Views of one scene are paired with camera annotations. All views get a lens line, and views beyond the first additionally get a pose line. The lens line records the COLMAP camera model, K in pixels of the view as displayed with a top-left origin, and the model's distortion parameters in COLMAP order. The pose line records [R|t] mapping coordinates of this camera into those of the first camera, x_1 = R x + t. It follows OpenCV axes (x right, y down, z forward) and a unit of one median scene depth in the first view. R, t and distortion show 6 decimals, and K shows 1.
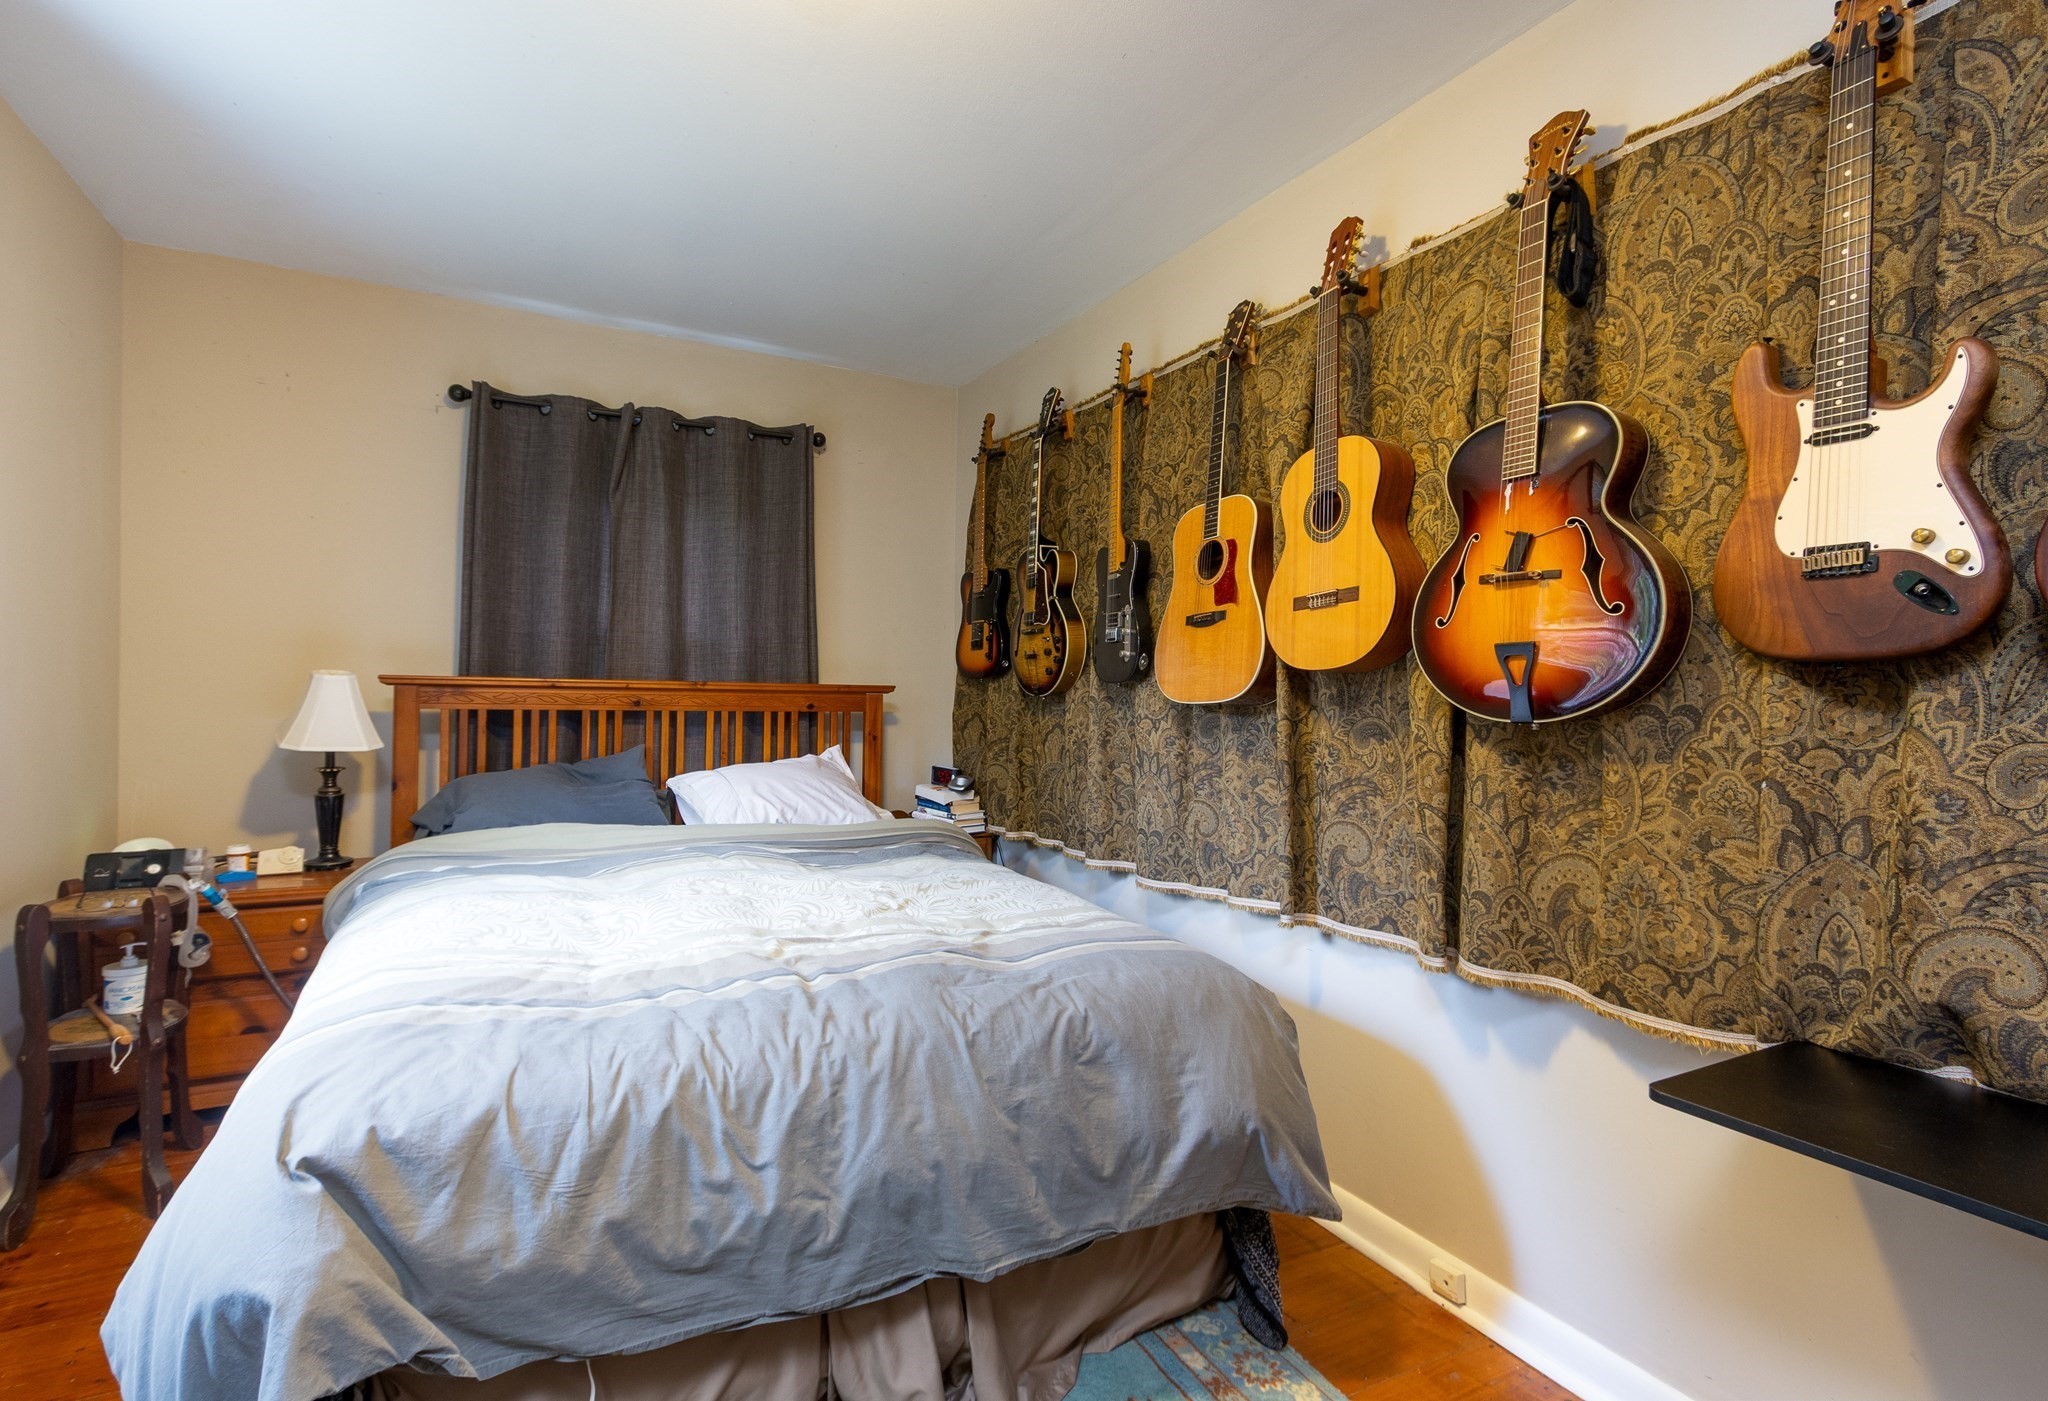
lens RADIAL K [[945.0, 0, 1024.0], [0, 945.0, 700.5], [0, 0, 1]] dist [0.001148, 0.000193]
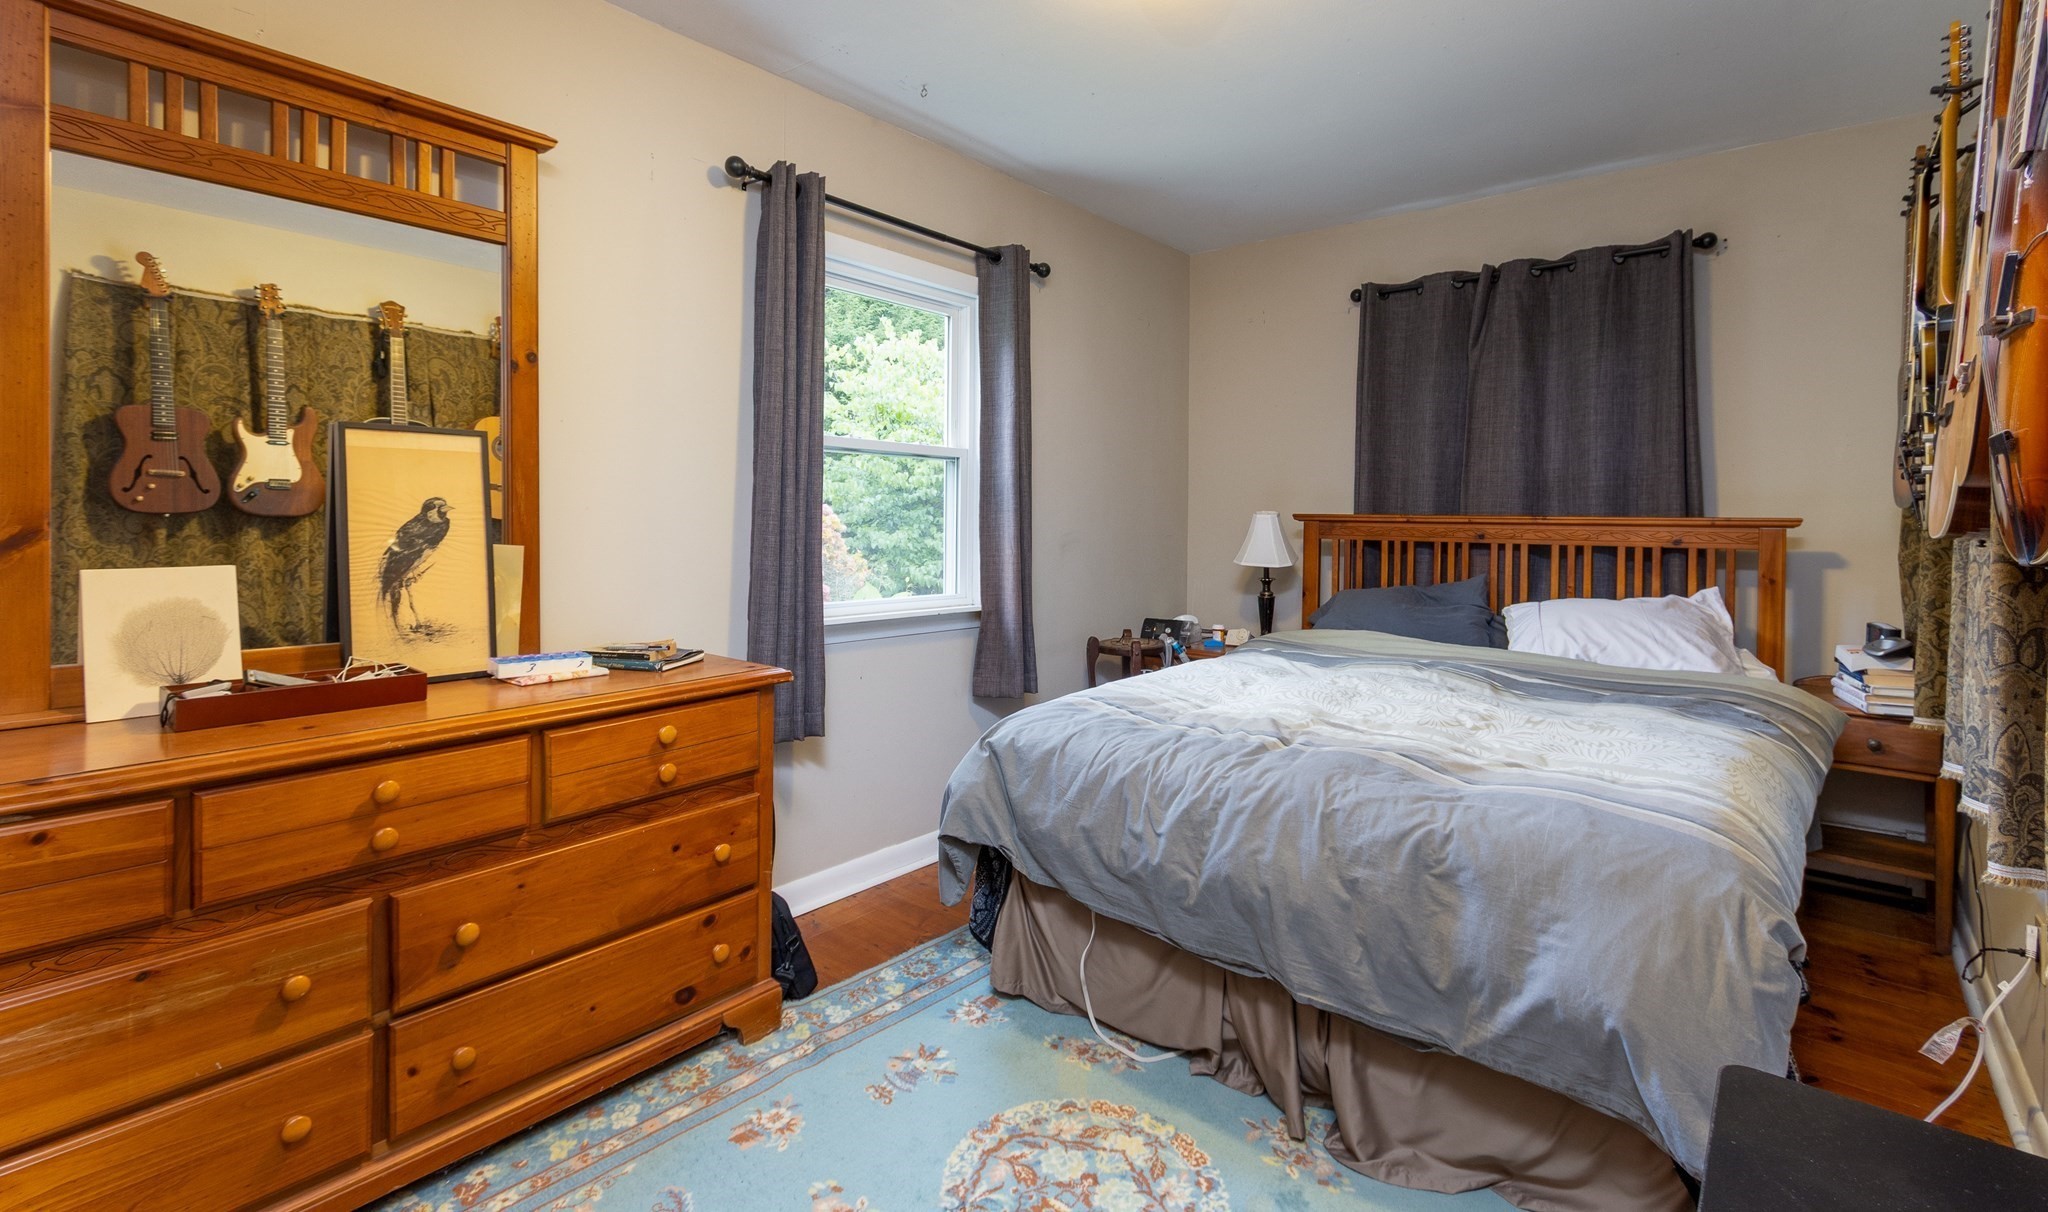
lens RADIAL K [[948.1, 0, 1022.3], [0, 948.1, 534.8], [0, 0, 1]] dist [-0.001324, -0.000088]
pose [[0.378117, 0.006977, -0.925731, 0.432759], [-0.011753, 0.999927, 0.002735, 0.004554], [0.925683, 0.009846, 0.378172, 0.089679]]
